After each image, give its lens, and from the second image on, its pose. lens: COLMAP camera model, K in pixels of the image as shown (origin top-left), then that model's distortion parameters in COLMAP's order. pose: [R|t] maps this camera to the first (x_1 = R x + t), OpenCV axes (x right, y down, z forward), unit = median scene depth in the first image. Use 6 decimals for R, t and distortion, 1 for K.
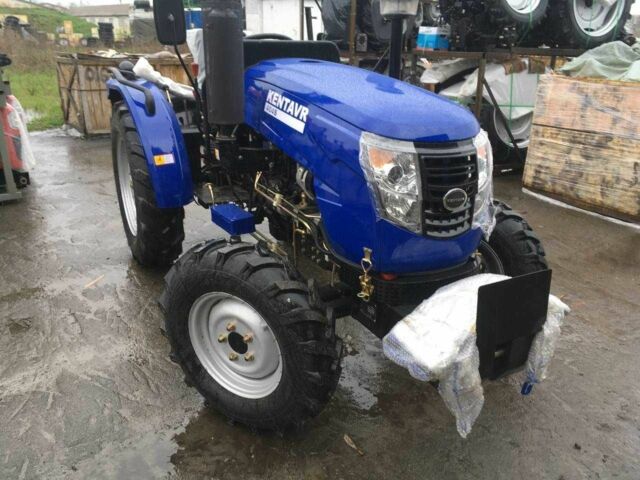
lens RADIAL K [[543.0, 0, 320.0], [0, 543.0, 240.0], [0, 0, 1]] dist [0.087120, -0.130451]
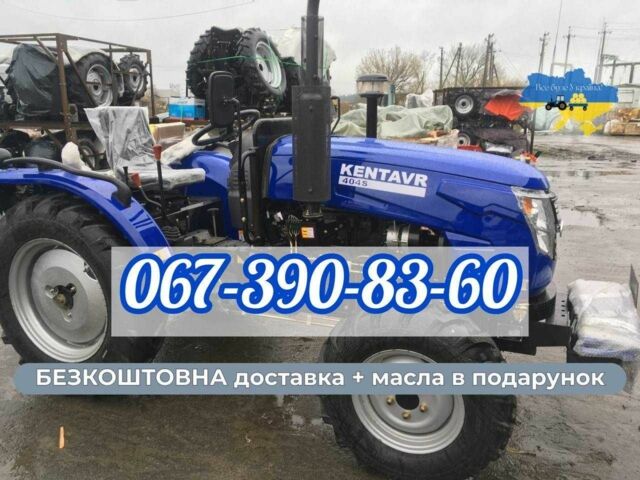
lens RADIAL K [[543.0, 0, 320.0], [0, 543.0, 240.0], [0, 0, 1]] dist [0.087120, -0.130451]
pose [[0.766872, -0.173956, 0.617775, -0.841275], [0.239043, 0.970727, -0.023392, -0.120151], [-0.595622, 0.165614, 0.786007, 0.218930]]
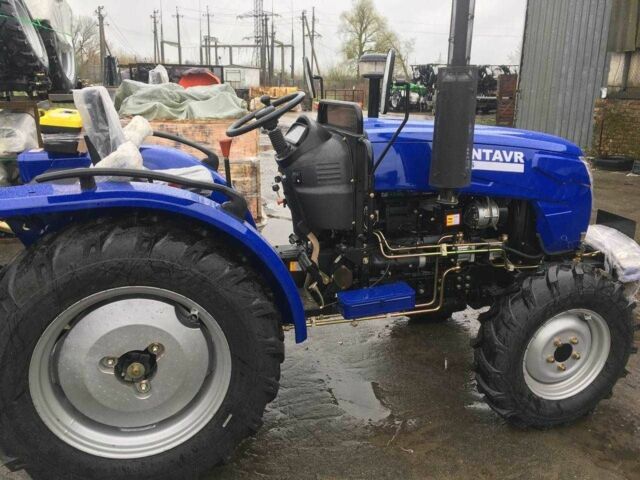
lens RADIAL K [[543.0, 0, 320.0], [0, 543.0, 240.0], [0, 0, 1]] dist [0.087120, -0.130451]
pose [[0.198319, -0.286752, 0.937253, -1.232288], [0.335570, 0.918320, 0.209954, -0.430820], [-0.920903, 0.272876, 0.278346, 1.017536]]
